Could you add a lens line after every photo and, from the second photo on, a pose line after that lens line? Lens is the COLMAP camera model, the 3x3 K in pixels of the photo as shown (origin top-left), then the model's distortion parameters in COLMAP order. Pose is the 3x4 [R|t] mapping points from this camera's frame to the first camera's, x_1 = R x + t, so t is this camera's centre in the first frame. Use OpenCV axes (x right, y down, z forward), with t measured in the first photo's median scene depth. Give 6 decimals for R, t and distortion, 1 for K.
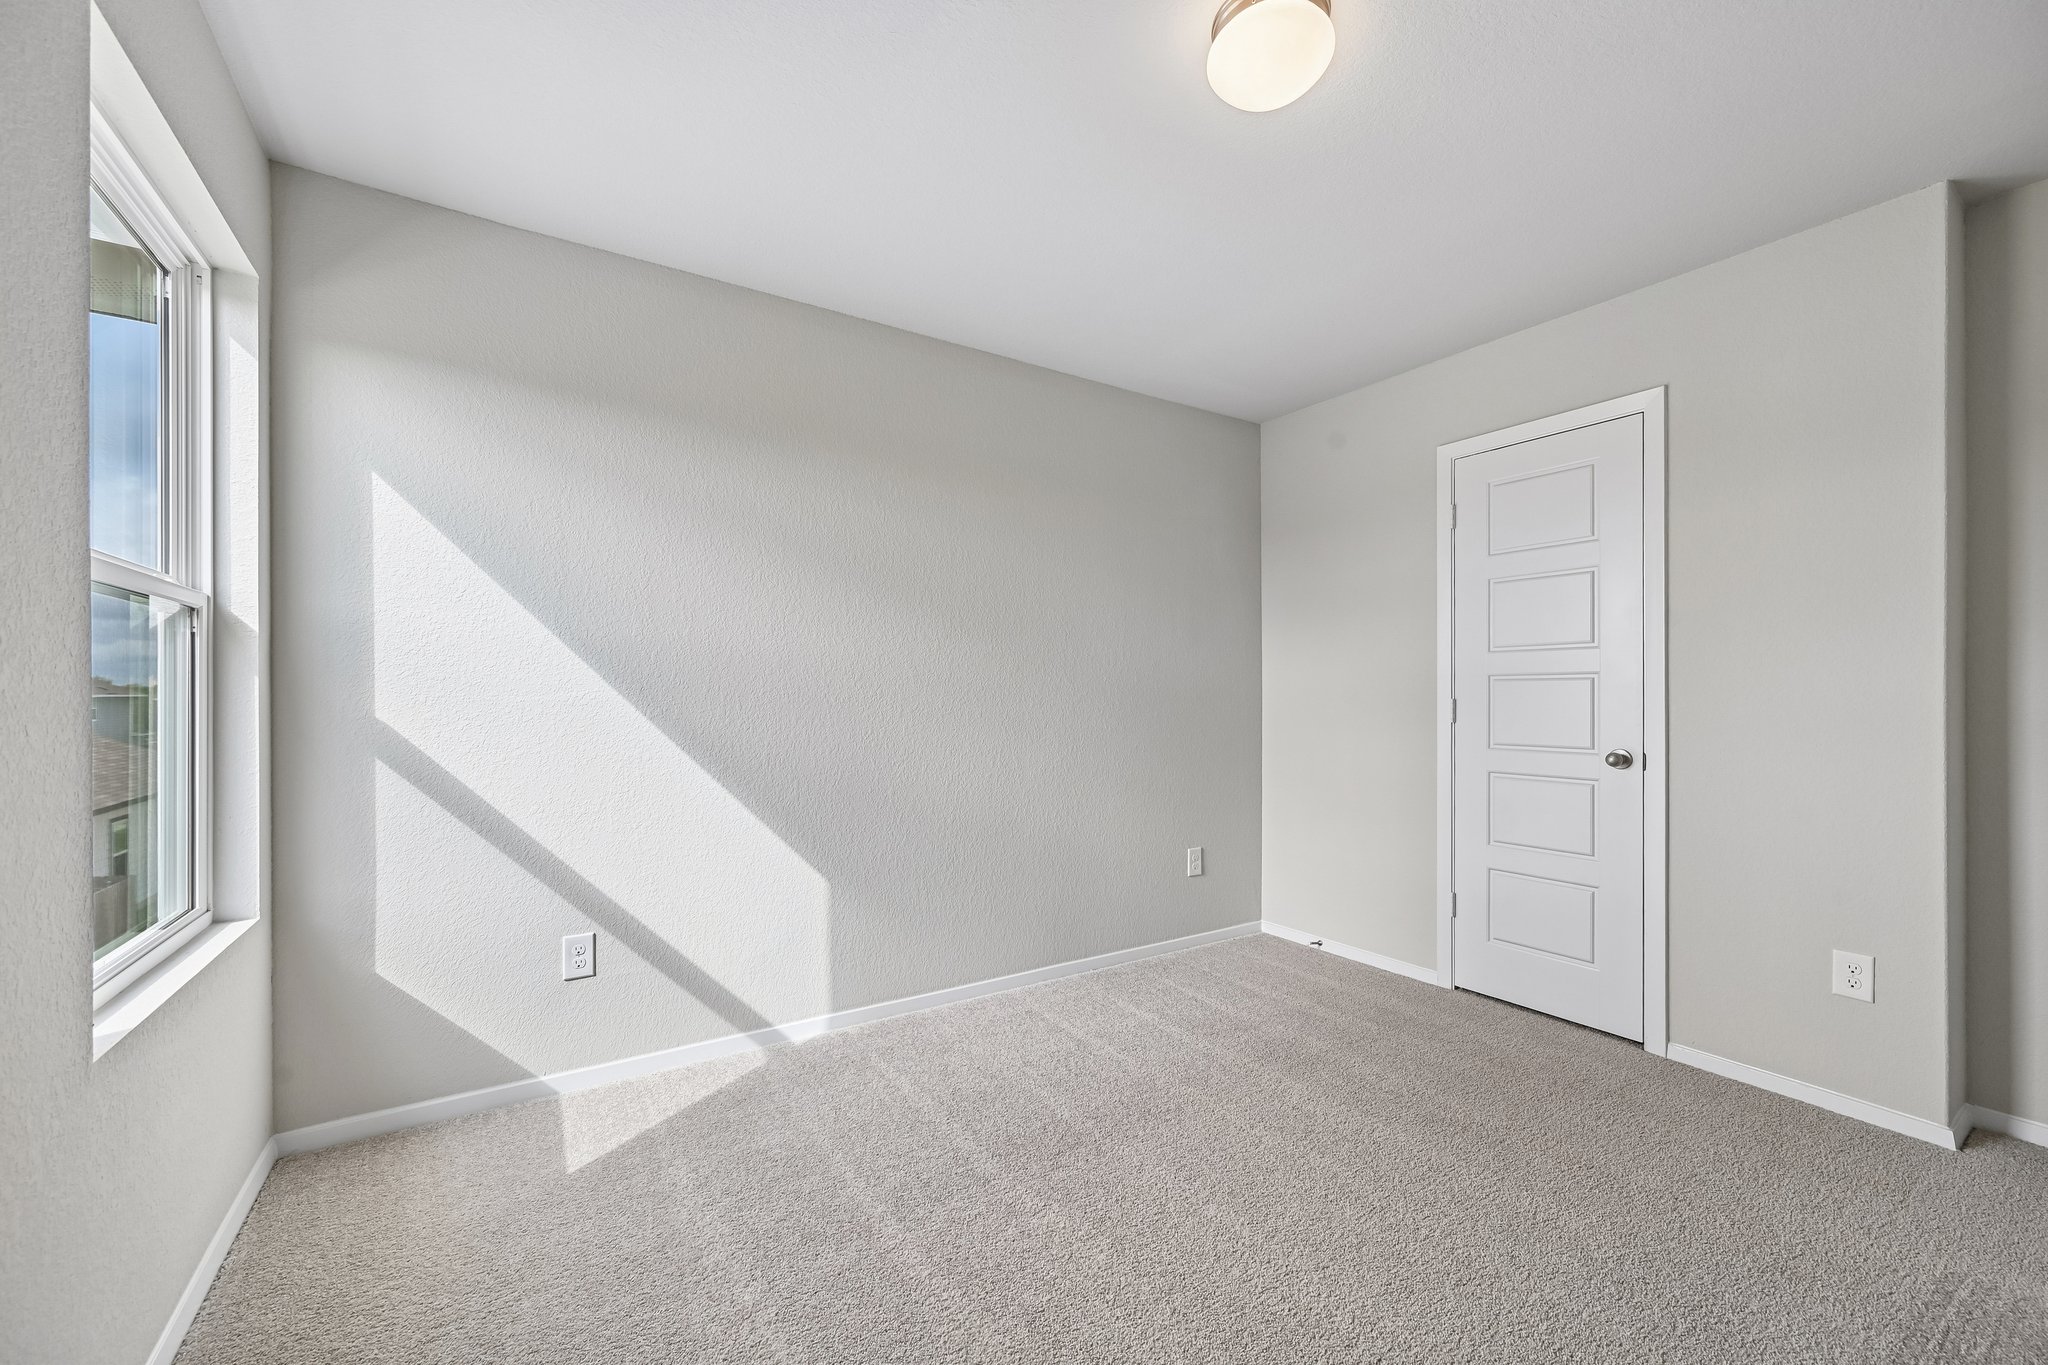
lens RADIAL K [[808.0, 0, 1024.0], [0, 808.0, 682.5], [0, 0, 1]] dist [-0.000651, 0.000159]
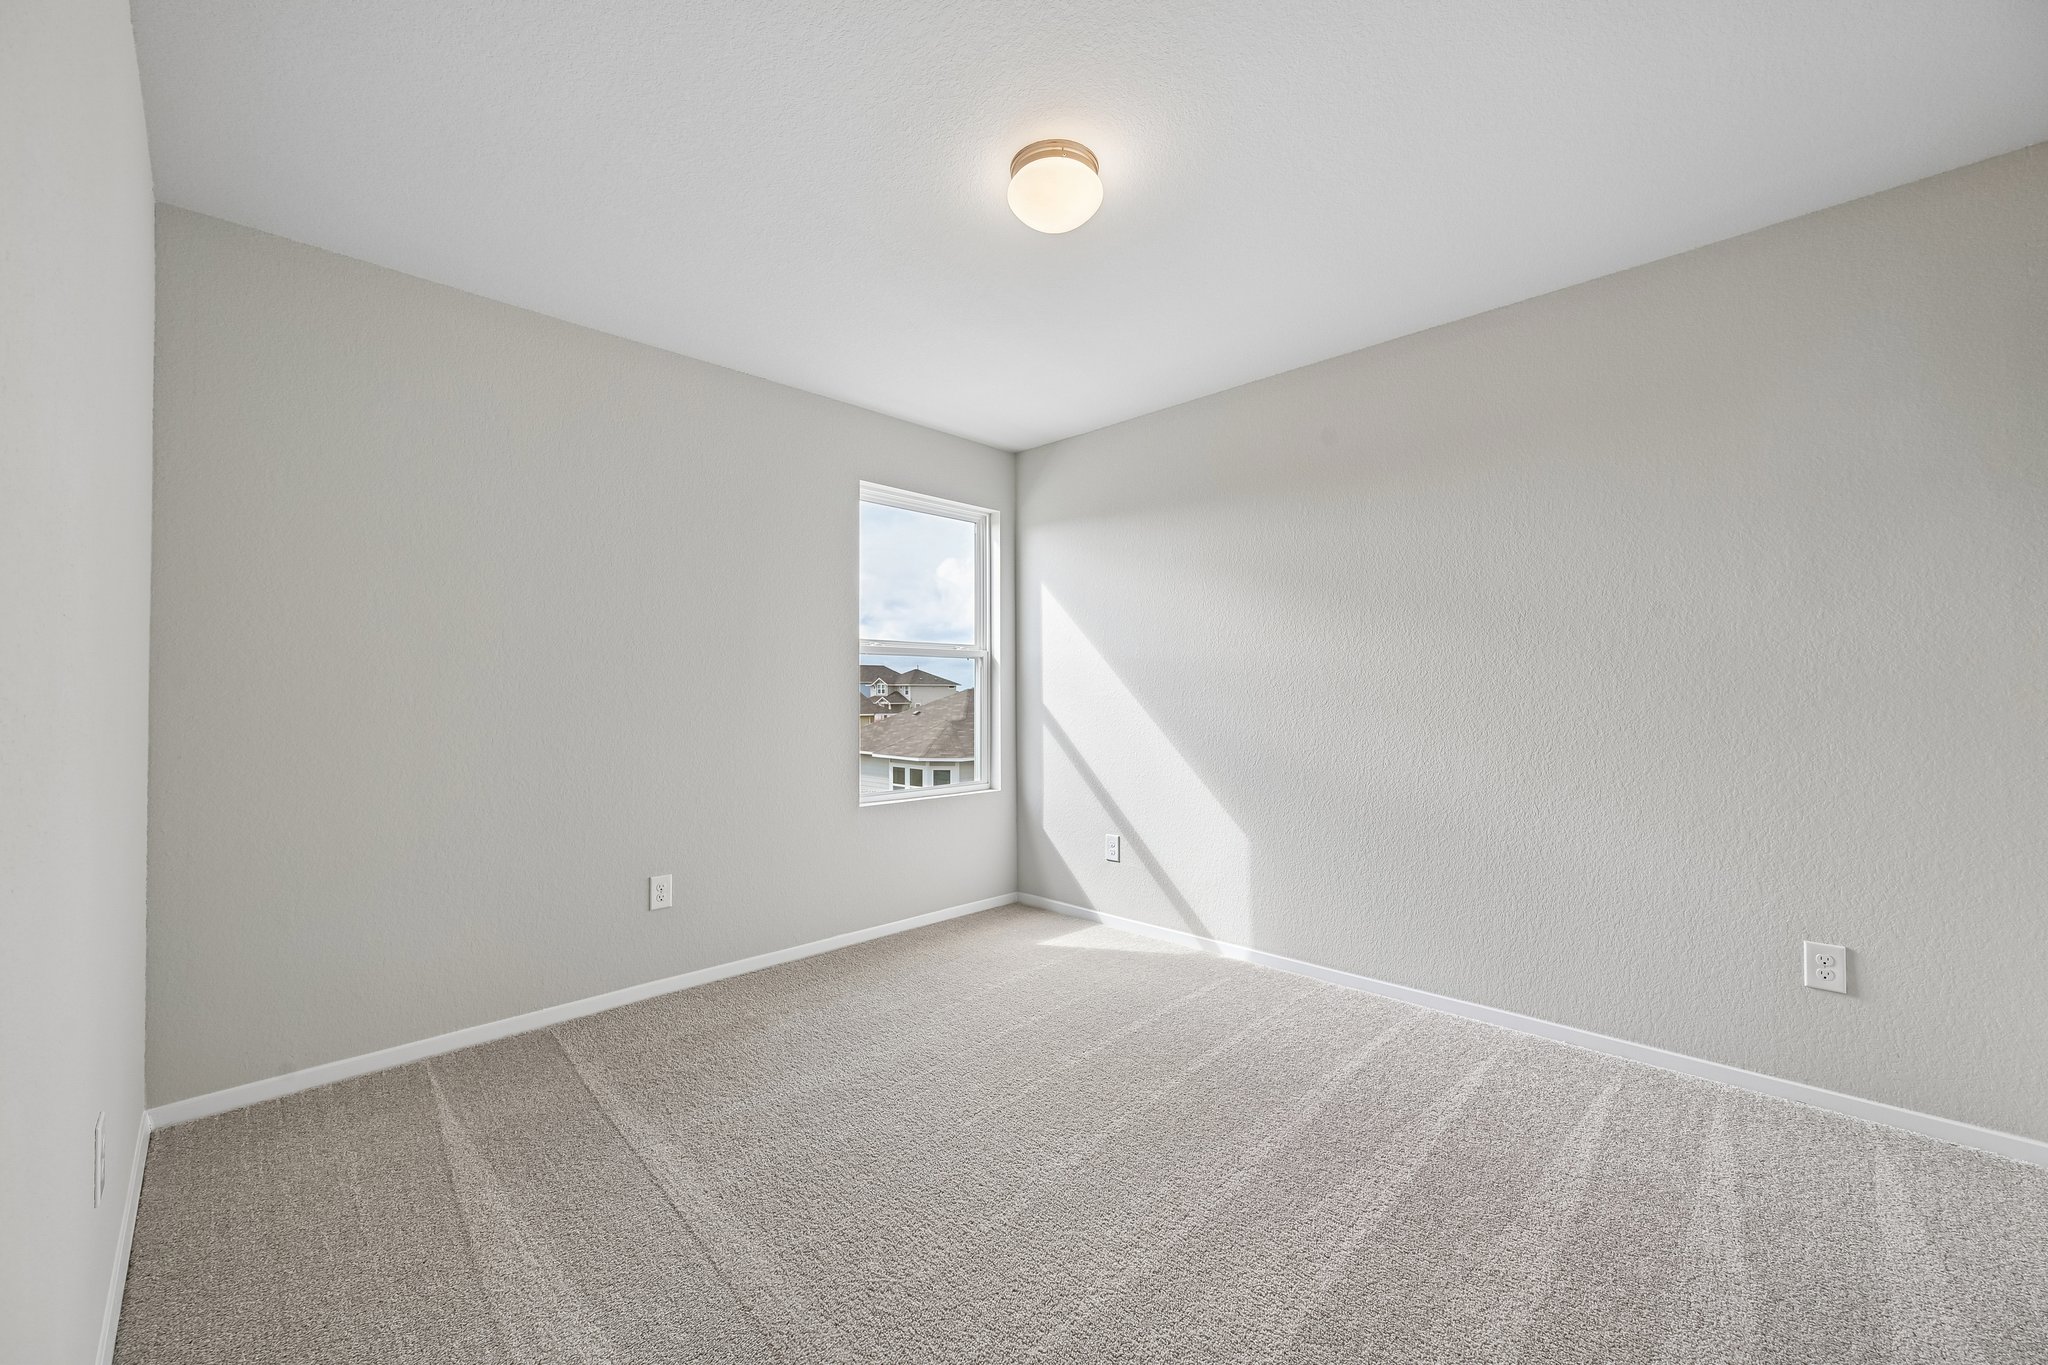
lens RADIAL K [[808.0, 0, 1024.0], [0, 808.0, 682.5], [0, 0, 1]] dist [-0.000651, 0.000159]
pose [[0.216678, -0.016313, -0.976107, 1.022758], [0.019794, 0.999728, -0.012314, 0.011385], [0.976042, -0.016653, 0.216942, 0.449566]]
